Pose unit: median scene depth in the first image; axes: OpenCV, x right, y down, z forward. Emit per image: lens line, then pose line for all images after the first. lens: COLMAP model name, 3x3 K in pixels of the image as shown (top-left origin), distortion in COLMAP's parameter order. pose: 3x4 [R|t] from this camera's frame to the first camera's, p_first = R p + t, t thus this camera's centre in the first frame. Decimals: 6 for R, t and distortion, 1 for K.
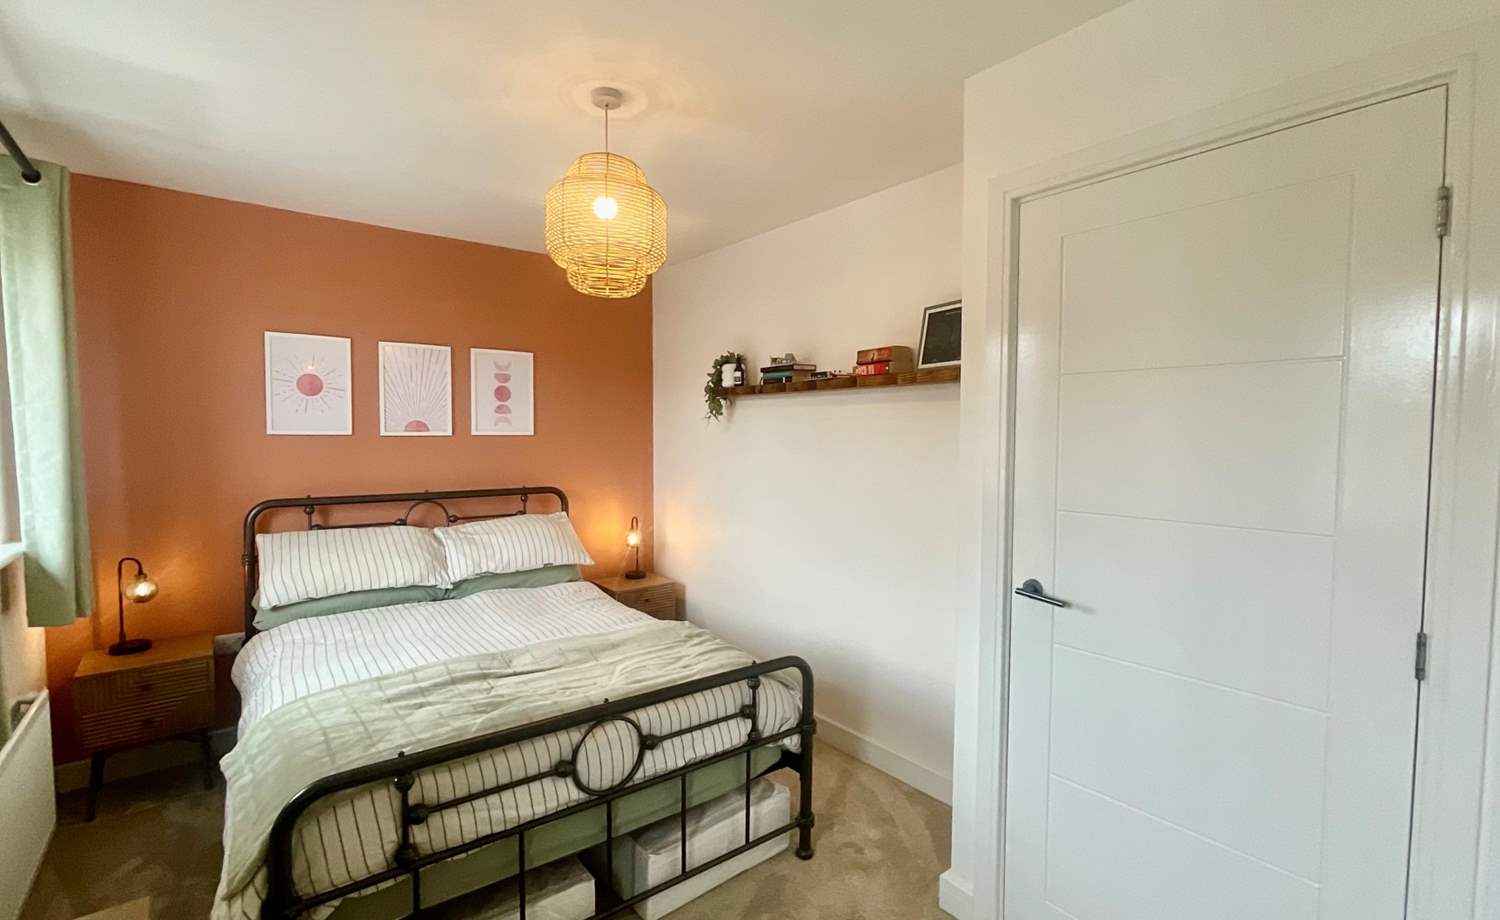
lens RADIAL K [[606.5, 0, 750.0], [0, 606.5, 460.0], [0, 0, 1]] dist [0.003014, -0.000567]
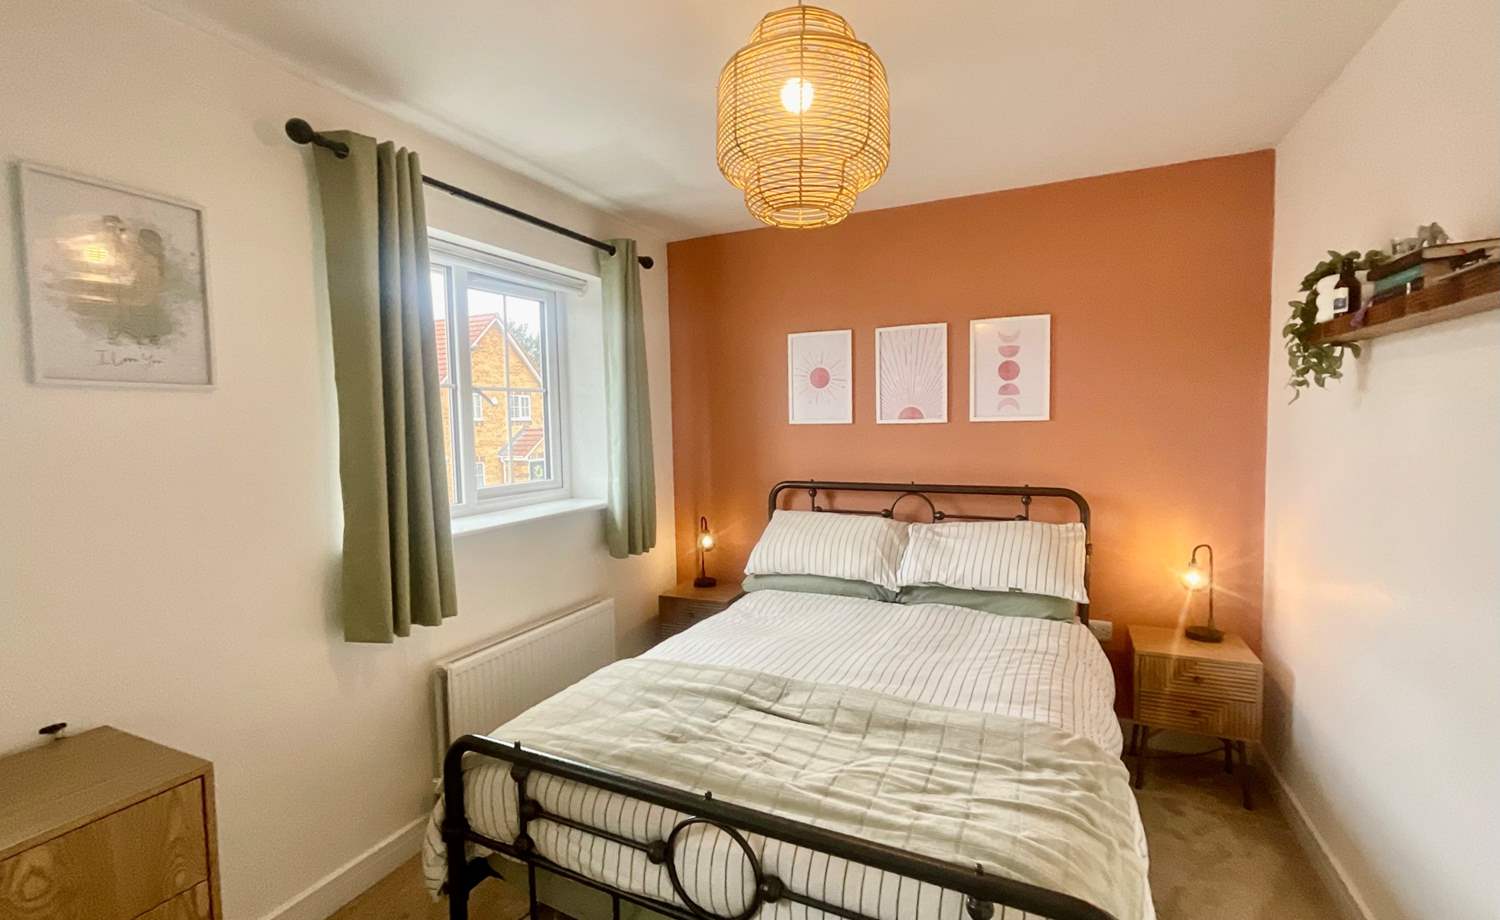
lens RADIAL K [[636.0, 0, 750.7], [0, 636.0, 464.2], [0, 0, 1]] dist [0.000098, -0.000009]
pose [[0.485612, 0.045947, -0.872966, 0.234170], [-0.018492, 0.998934, 0.042290, -0.016731], [0.873979, -0.004393, 0.485944, 0.366741]]
